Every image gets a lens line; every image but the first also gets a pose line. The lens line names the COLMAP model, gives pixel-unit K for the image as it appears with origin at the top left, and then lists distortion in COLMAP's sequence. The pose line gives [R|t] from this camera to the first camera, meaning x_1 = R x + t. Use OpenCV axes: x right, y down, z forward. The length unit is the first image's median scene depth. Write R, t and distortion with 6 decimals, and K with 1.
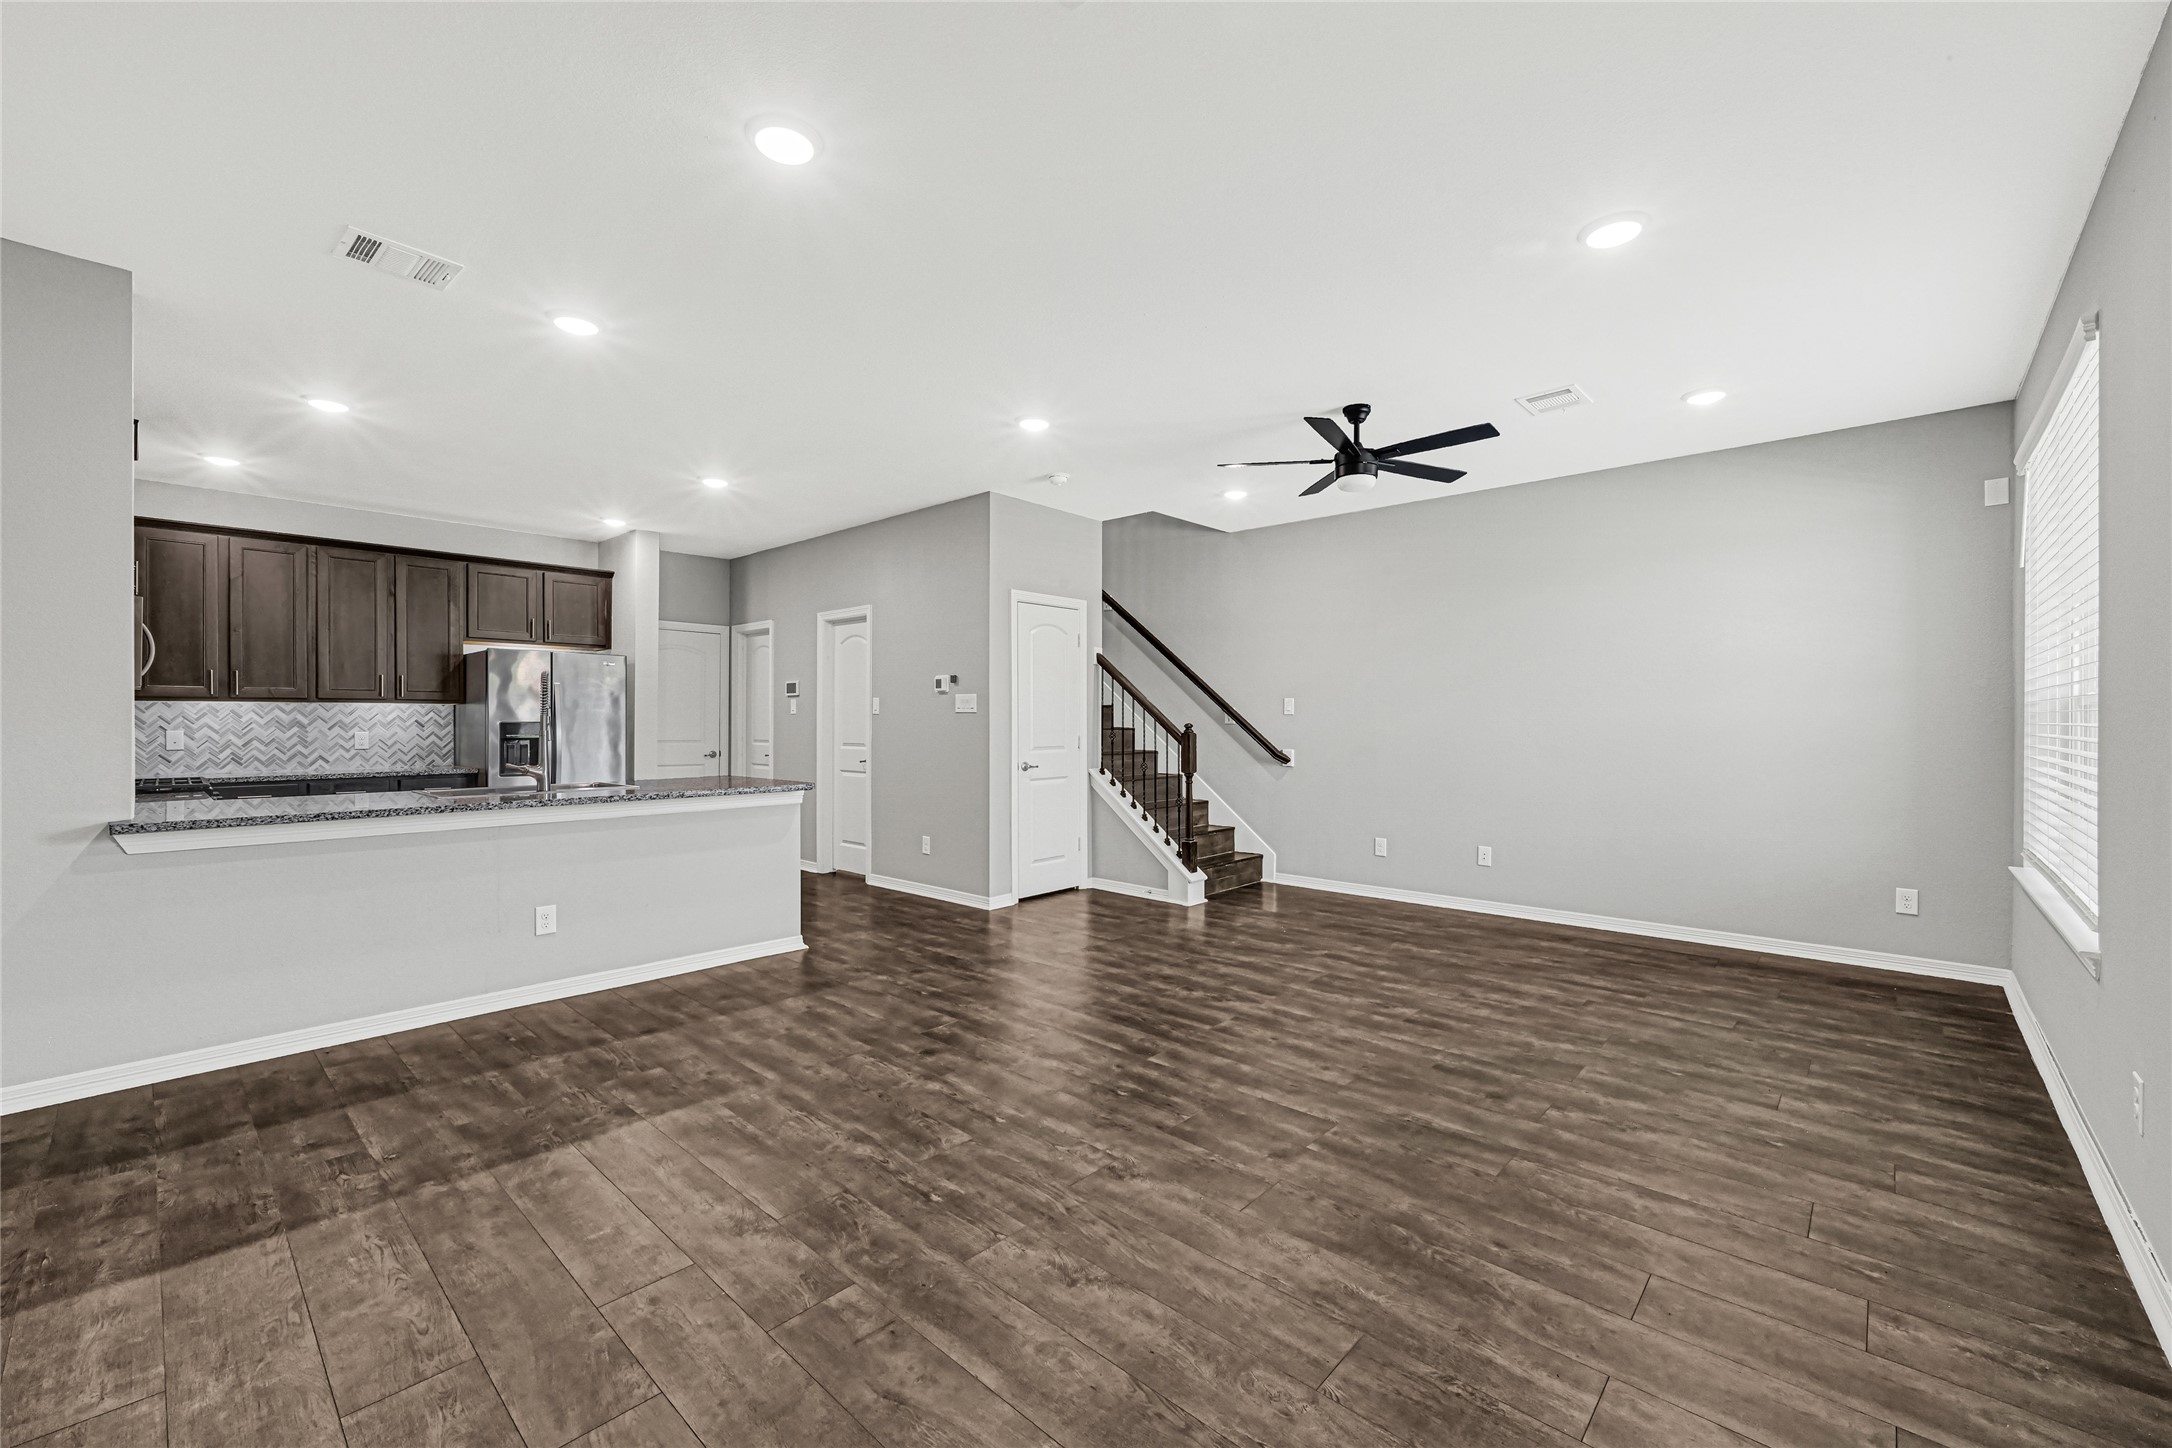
lens RADIAL K [[881.3, 0, 1085.1], [0, 881.3, 724.6], [0, 0, 1]] dist [0.000322, 0.000238]
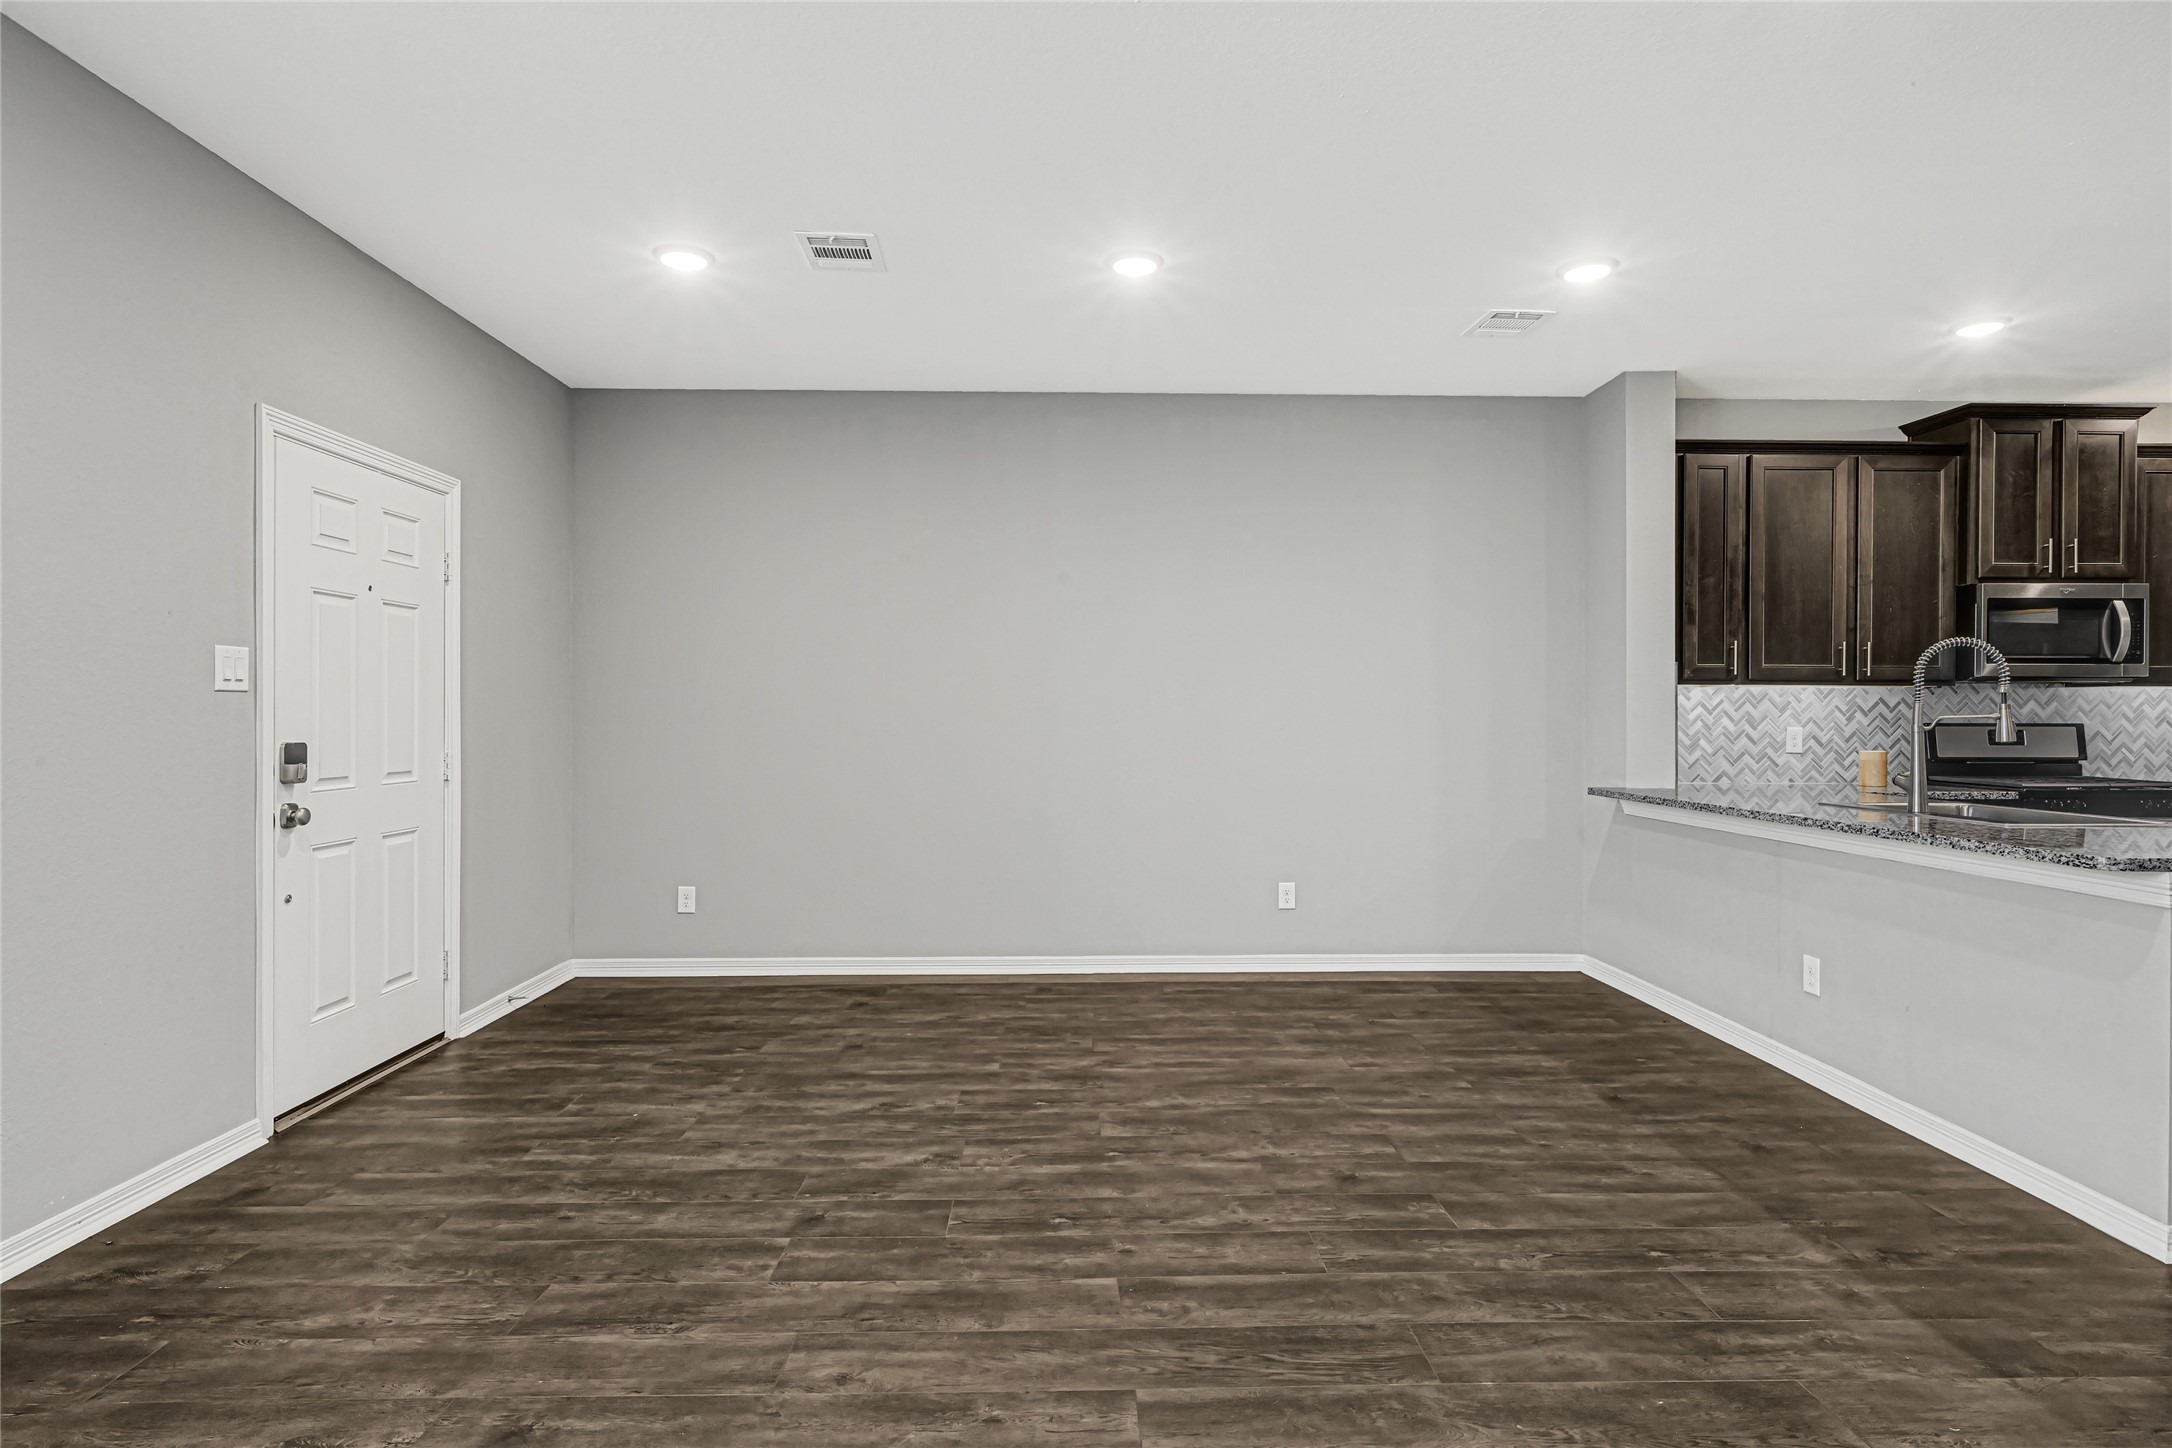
lens RADIAL K [[1136.0, 0, 1093.6], [0, 1136.0, 718.8], [0, 0, 1]] dist [0.000009, 0.000924]
pose [[-0.718616, 0.000838, -0.695407, 0.529516], [-0.003146, 0.999985, 0.004456, -0.000631], [0.695400, 0.005390, -0.718603, 1.326732]]
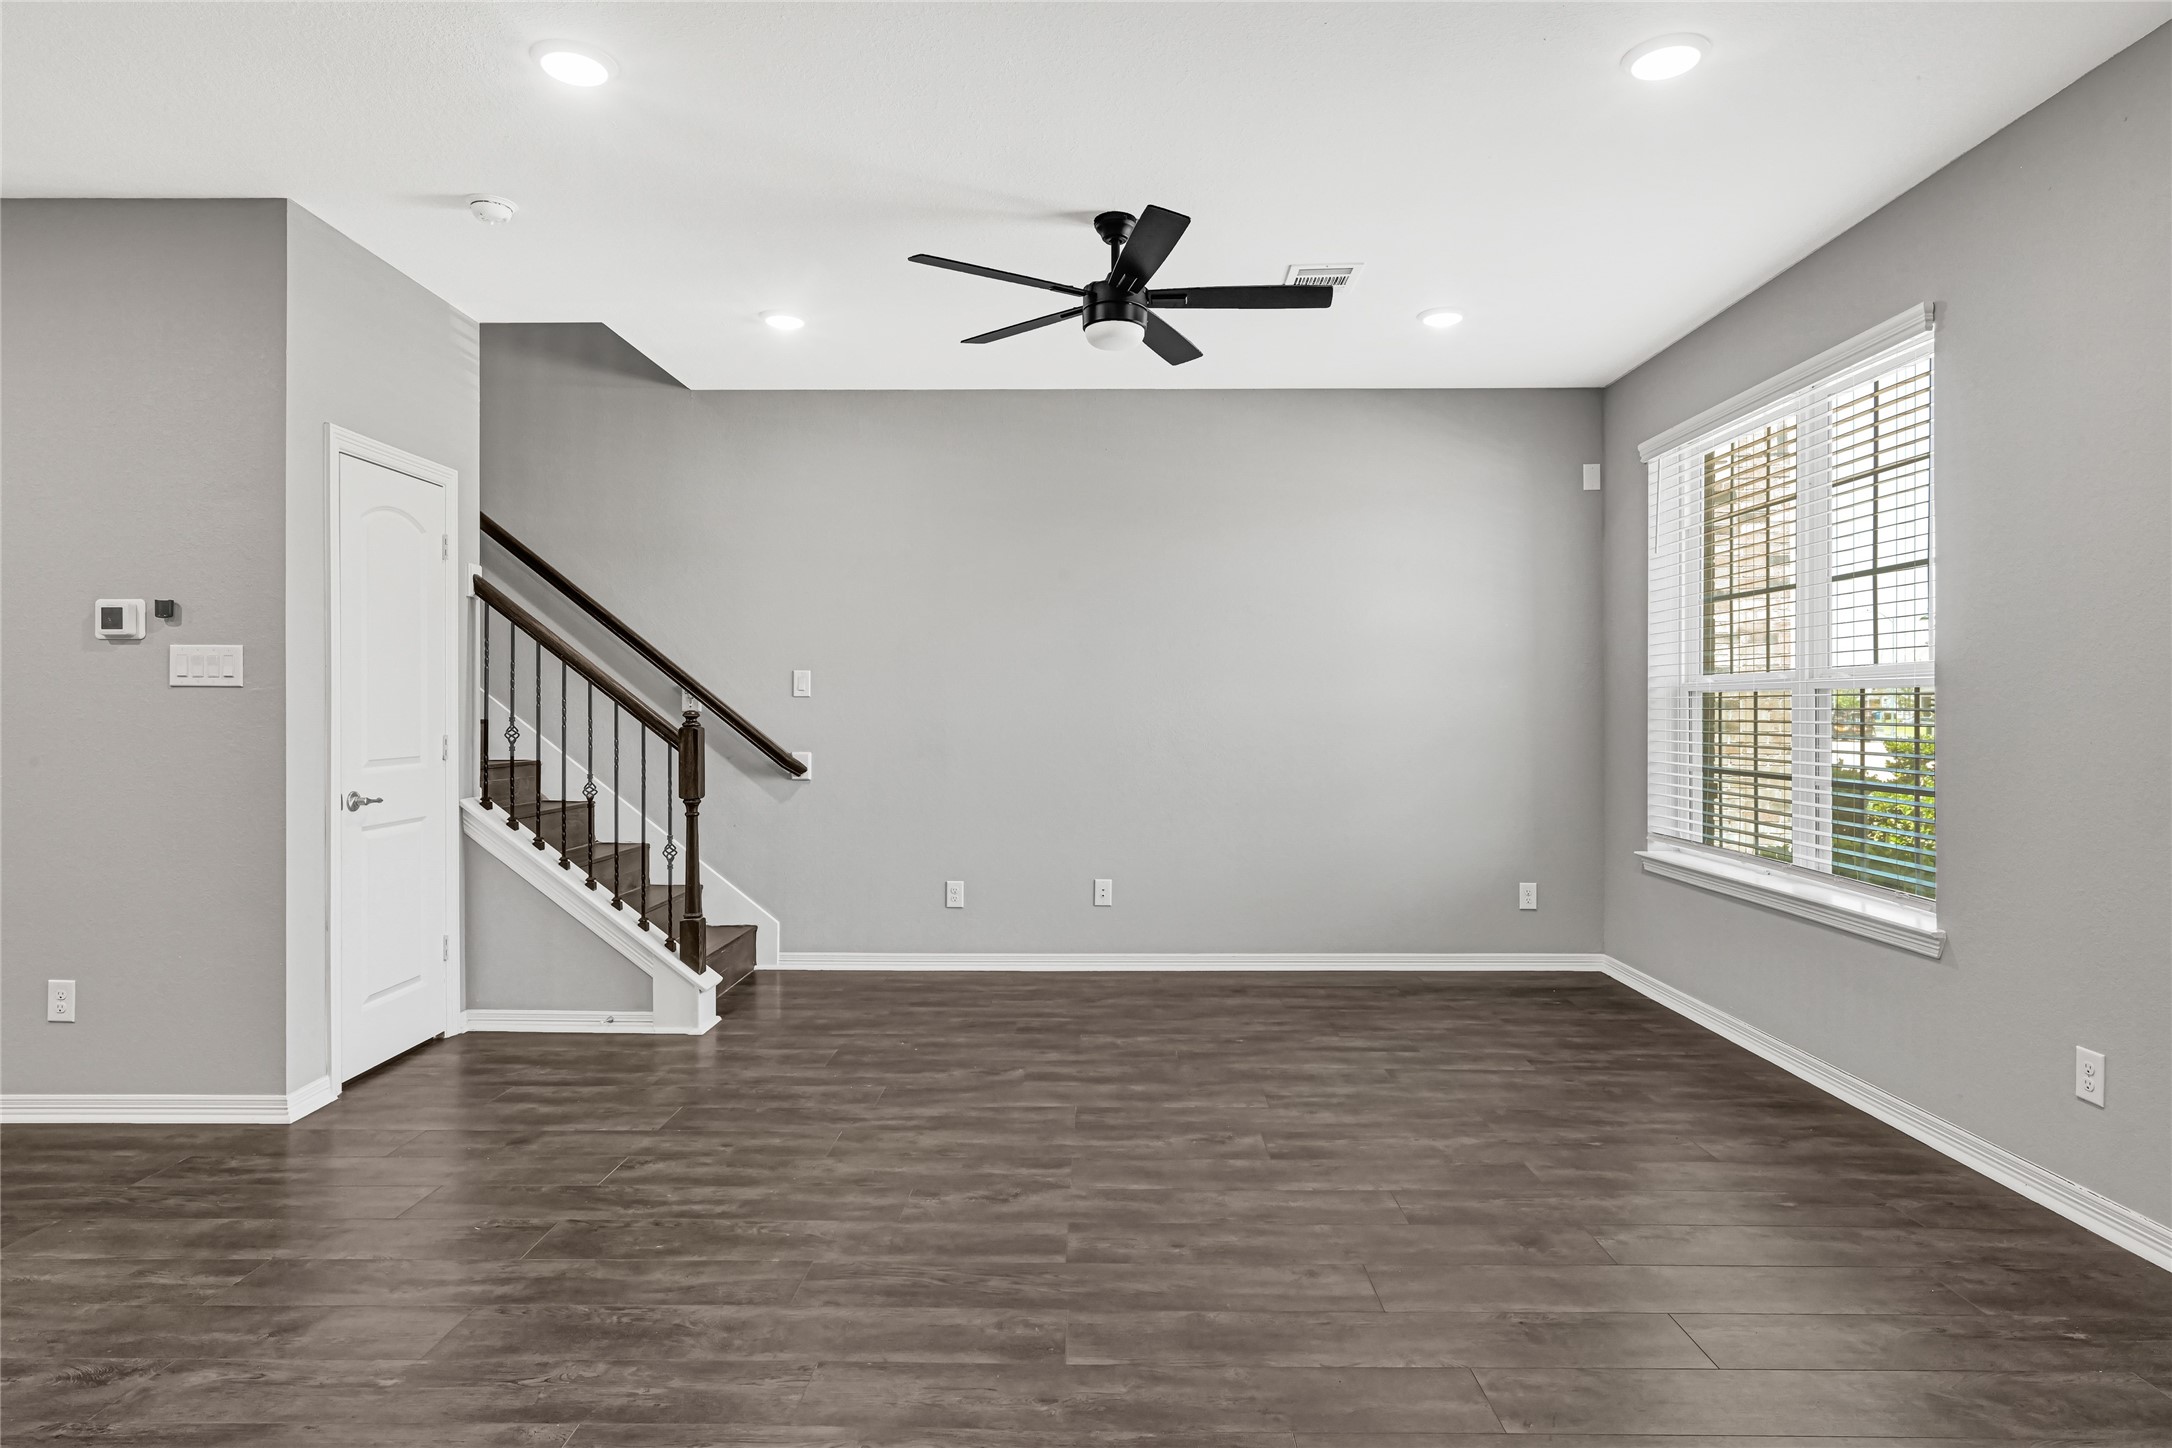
lens RADIAL K [[1206.0, 0, 1098.5], [0, 1206.0, 715.1], [0, 0, 1]] dist [-0.003334, 0.002928]
pose [[0.742439, -0.003297, 0.669905, -0.330512], [0.002801, 0.999994, 0.001816, 0.001555], [-0.669907, 0.000528, 0.742444, 0.403345]]
